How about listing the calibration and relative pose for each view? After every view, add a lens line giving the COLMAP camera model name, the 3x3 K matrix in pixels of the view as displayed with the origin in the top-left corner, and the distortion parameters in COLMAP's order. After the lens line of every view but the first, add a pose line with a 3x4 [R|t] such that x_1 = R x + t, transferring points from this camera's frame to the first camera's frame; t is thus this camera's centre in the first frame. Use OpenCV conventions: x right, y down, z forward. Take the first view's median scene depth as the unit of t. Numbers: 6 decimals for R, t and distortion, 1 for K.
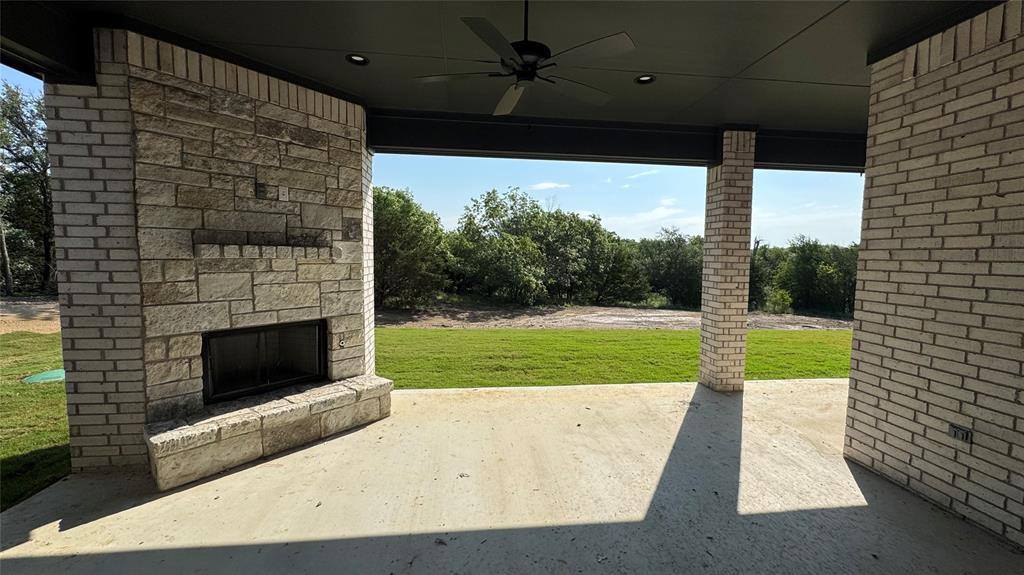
lens RADIAL K [[408.2, 0, 511.9], [0, 408.2, 286.1], [0, 0, 1]] dist [-0.001644, -0.000060]
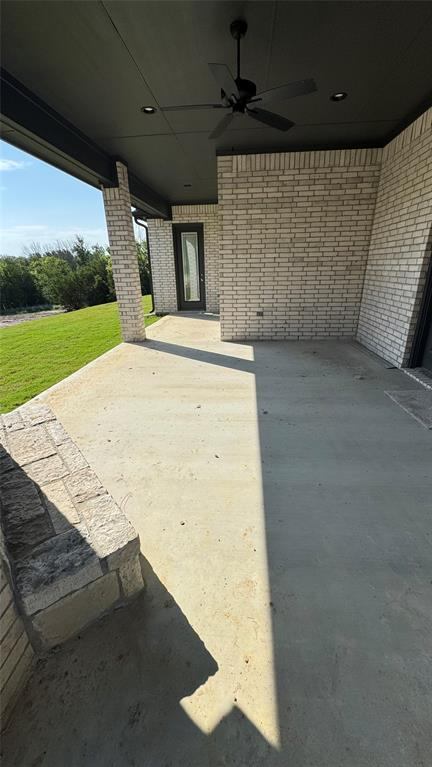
lens RADIAL K [[305.8, 0, 216.0], [0, 305.8, 383.5], [0, 0, 1]] dist [-0.001644, -0.000060]
pose [[0.209692, -0.364929, 0.907114, -1.097054], [0.097041, 0.930927, 0.352076, 0.005515], [-0.972940, 0.014200, 0.230621, 0.700630]]
